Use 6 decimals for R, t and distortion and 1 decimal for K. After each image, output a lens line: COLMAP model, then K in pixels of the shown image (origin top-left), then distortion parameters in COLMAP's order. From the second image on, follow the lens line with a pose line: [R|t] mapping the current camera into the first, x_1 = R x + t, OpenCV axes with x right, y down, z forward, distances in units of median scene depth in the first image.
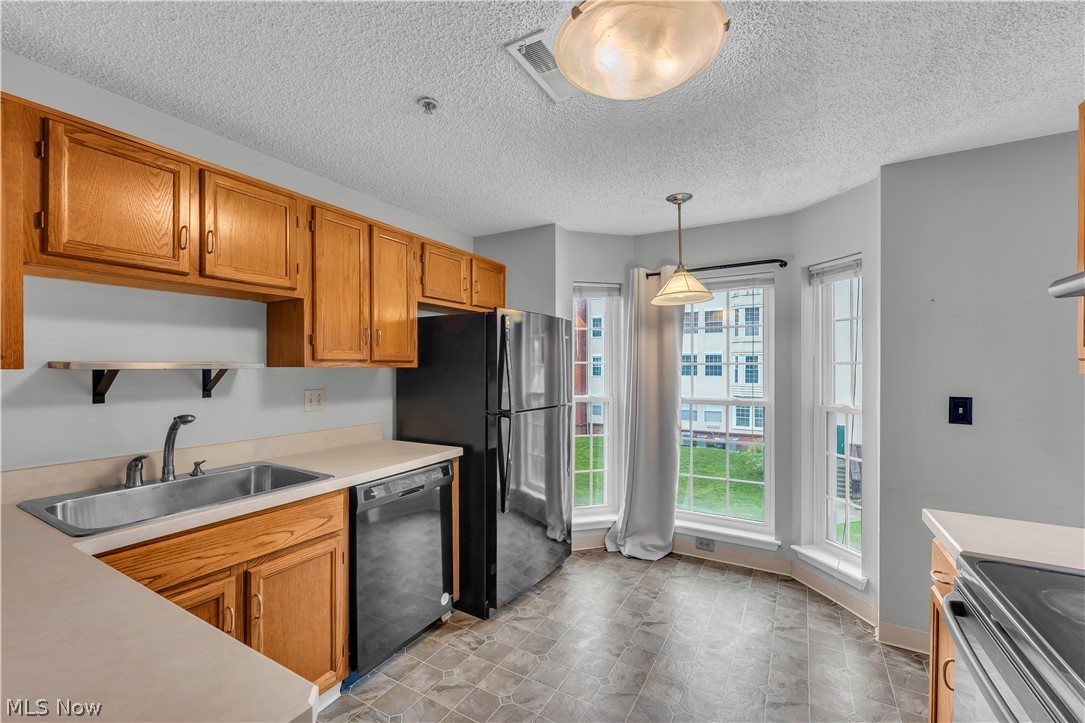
lens RADIAL K [[438.2, 0, 534.3], [0, 438.2, 368.2], [0, 0, 1]] dist [-0.004905, -0.000998]
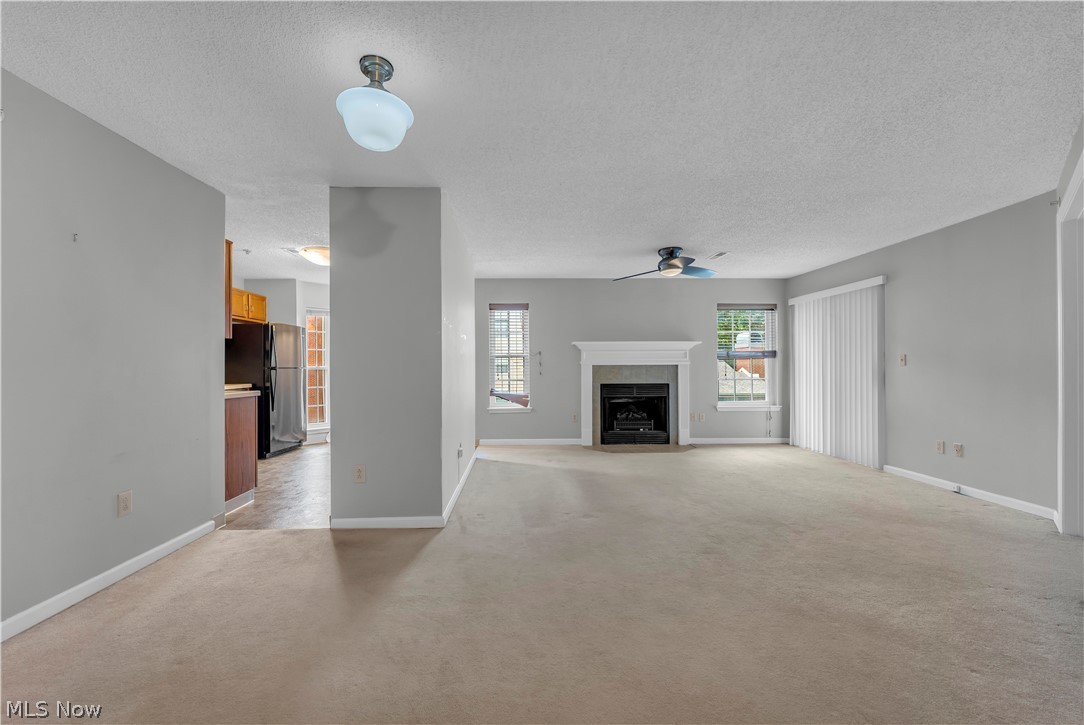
lens RADIAL K [[437.8, 0, 527.1], [0, 437.8, 368.4], [0, 0, 1]] dist [-0.004905, -0.000998]
pose [[0.853487, -0.010432, 0.521010, -0.101835], [0.010417, 0.999941, 0.002958, 0.091158], [-0.521010, 0.002903, 0.853545, -1.344815]]
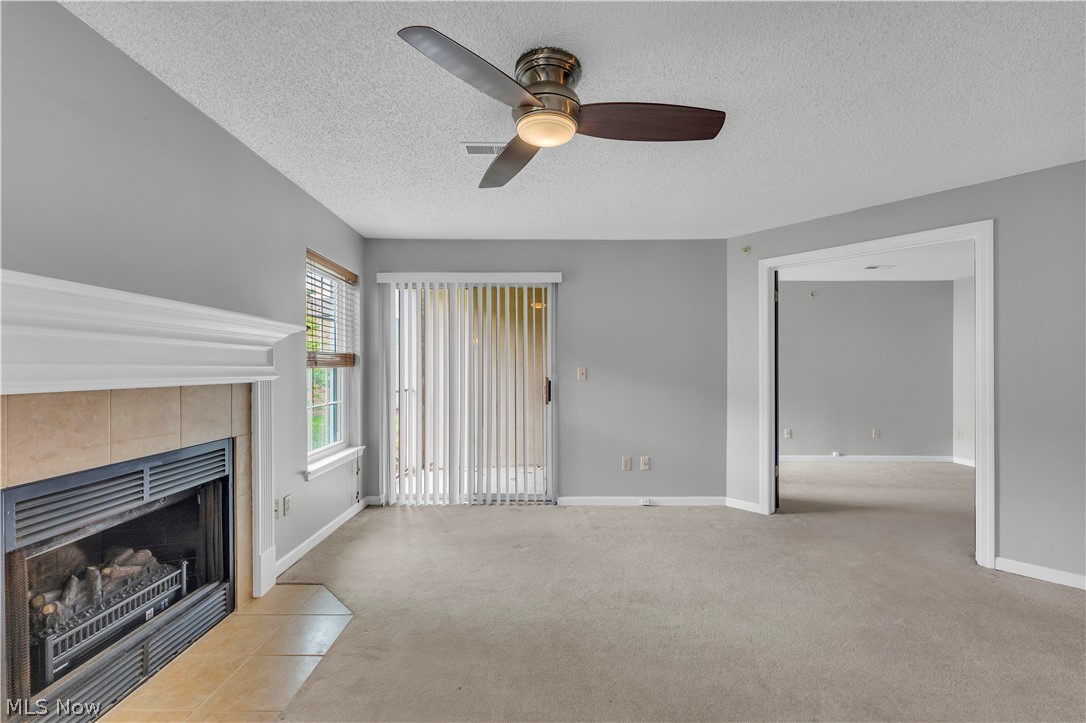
lens RADIAL K [[438.6, 0, 541.3], [0, 438.6, 366.7], [0, 0, 1]] dist [-0.004905, -0.000998]
pose [[-0.512469, -0.002148, 0.858703, 0.718747], [-0.001154, 0.999998, 0.001813, 0.056210], [-0.858705, -0.000062, -0.512471, 0.090306]]
